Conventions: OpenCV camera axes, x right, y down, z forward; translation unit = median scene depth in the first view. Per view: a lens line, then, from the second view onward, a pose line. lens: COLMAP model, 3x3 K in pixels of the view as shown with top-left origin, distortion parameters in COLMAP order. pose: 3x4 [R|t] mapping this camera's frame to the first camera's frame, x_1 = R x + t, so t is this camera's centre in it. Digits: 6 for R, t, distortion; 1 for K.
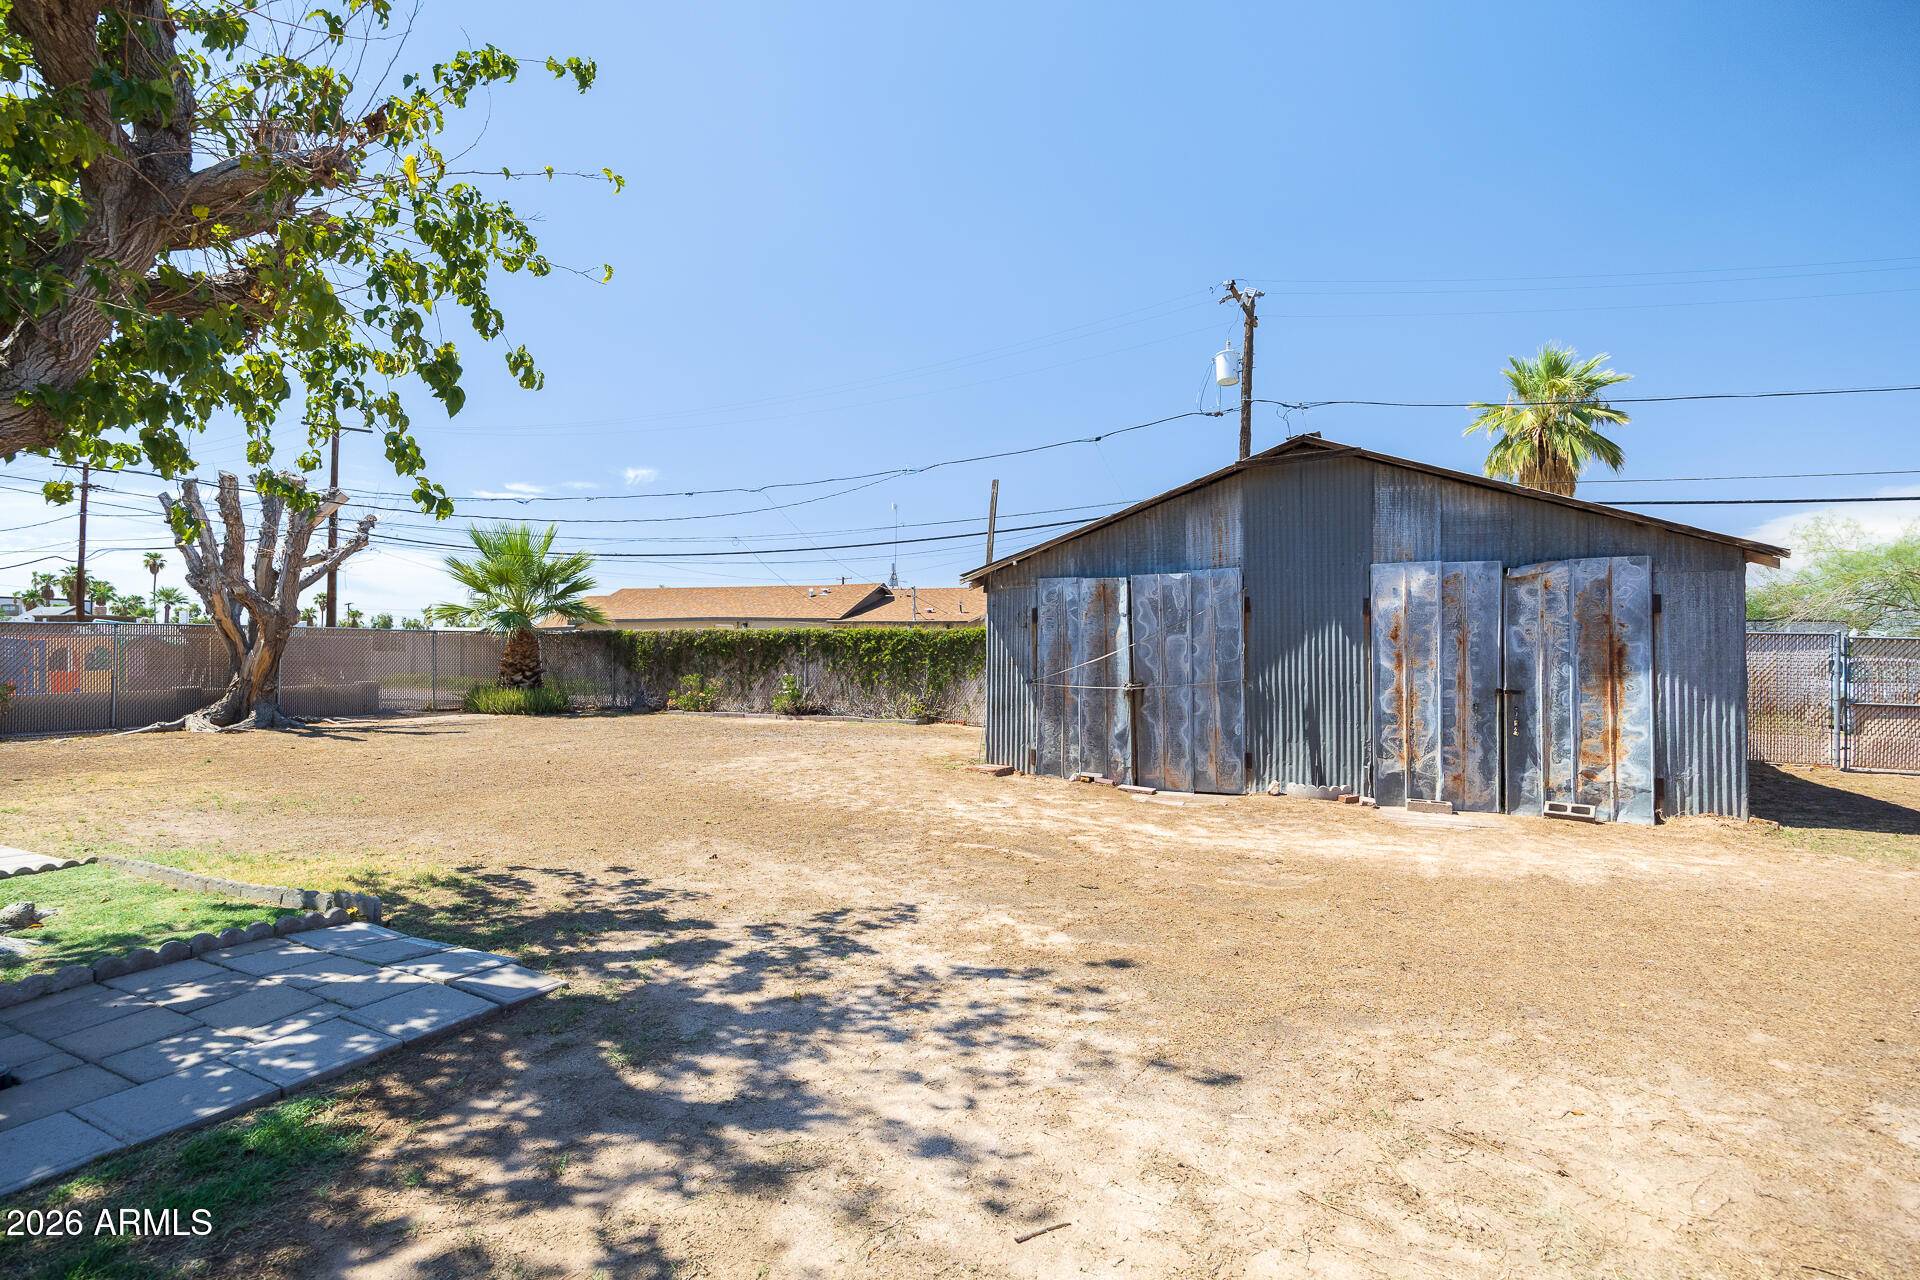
lens RADIAL K [[941.7, 0, 960.0], [0, 941.7, 640.0], [0, 0, 1]] dist [-0.005161, -0.000028]
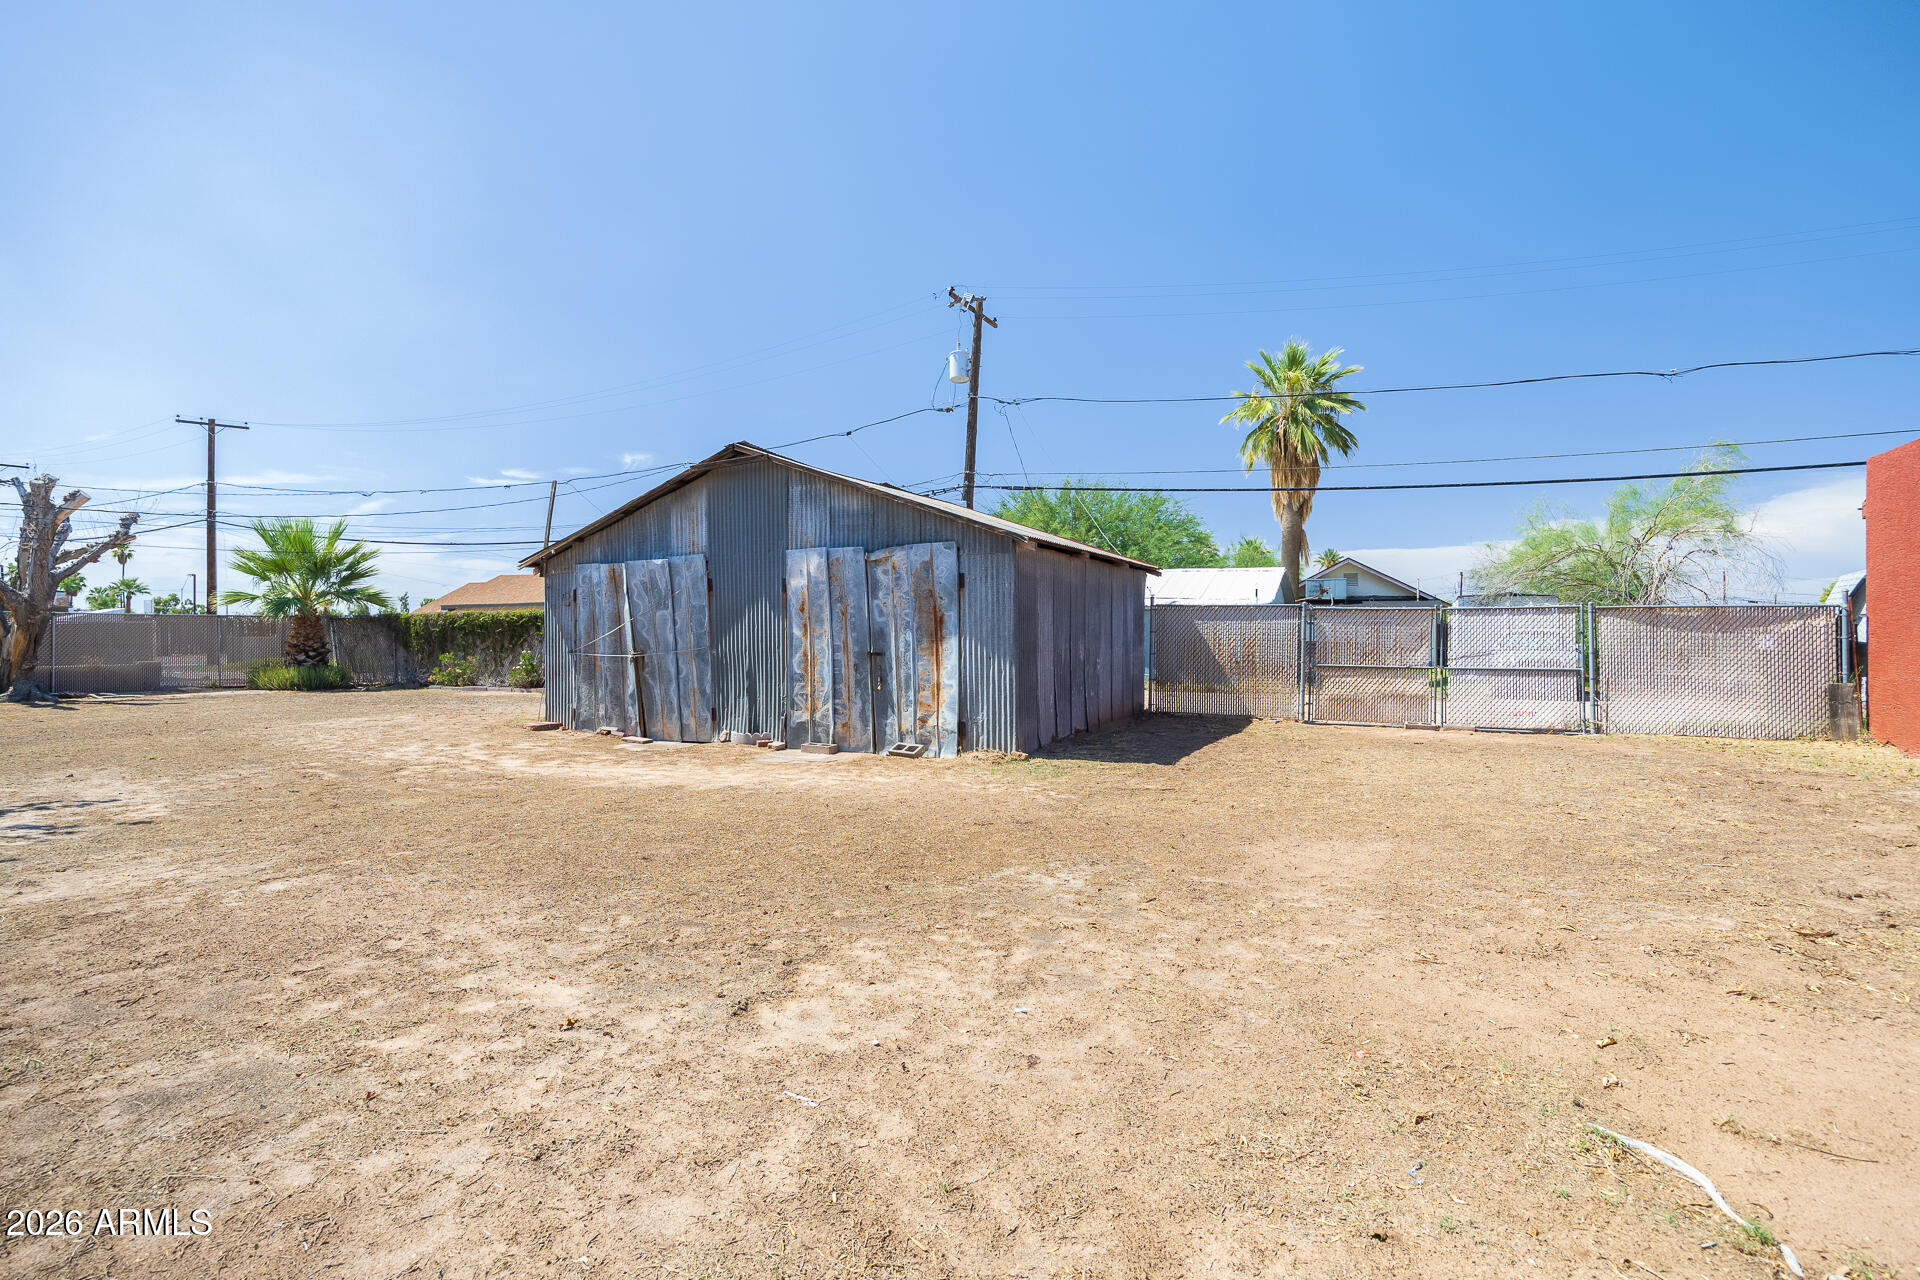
lens RADIAL K [[941.7, 0, 960.0], [0, 941.7, 640.0], [0, 0, 1]] dist [-0.005161, -0.000028]
pose [[0.999955, -0.008813, -0.003416, 0.619813], [0.008871, 0.999811, 0.017272, 0.014979], [0.003263, -0.017302, 0.999845, -0.197333]]
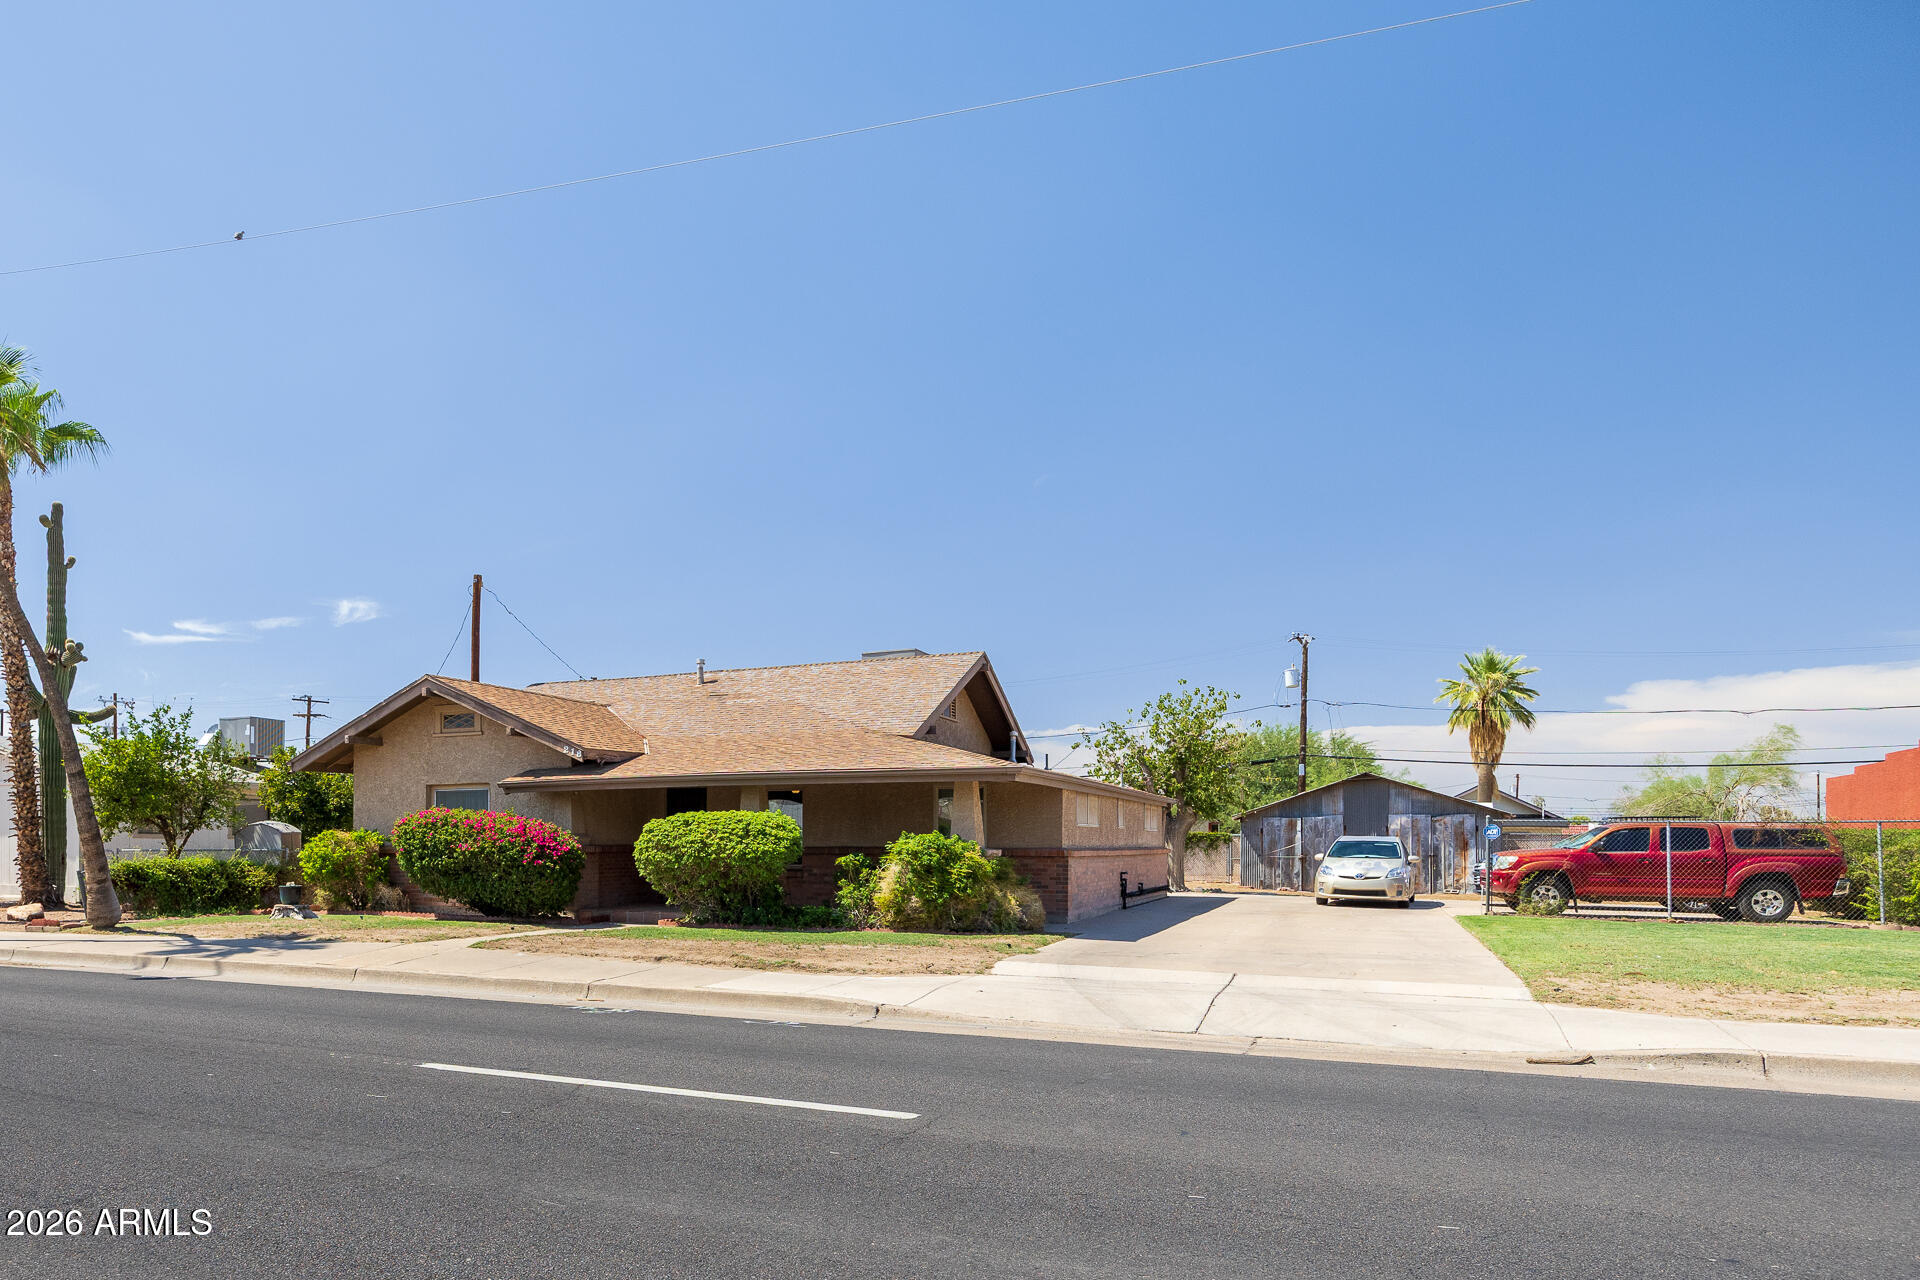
lens RADIAL K [[1308.7, 0, 719.3], [0, 1308.7, 843.8], [0, 0, 1]] dist [-0.001749, -0.000104]
pose [[0.999493, -0.009378, -0.030426, -1.506186], [0.009739, 0.999883, 0.011755, -0.053738], [0.030312, -0.012046, 0.999468, -3.104914]]
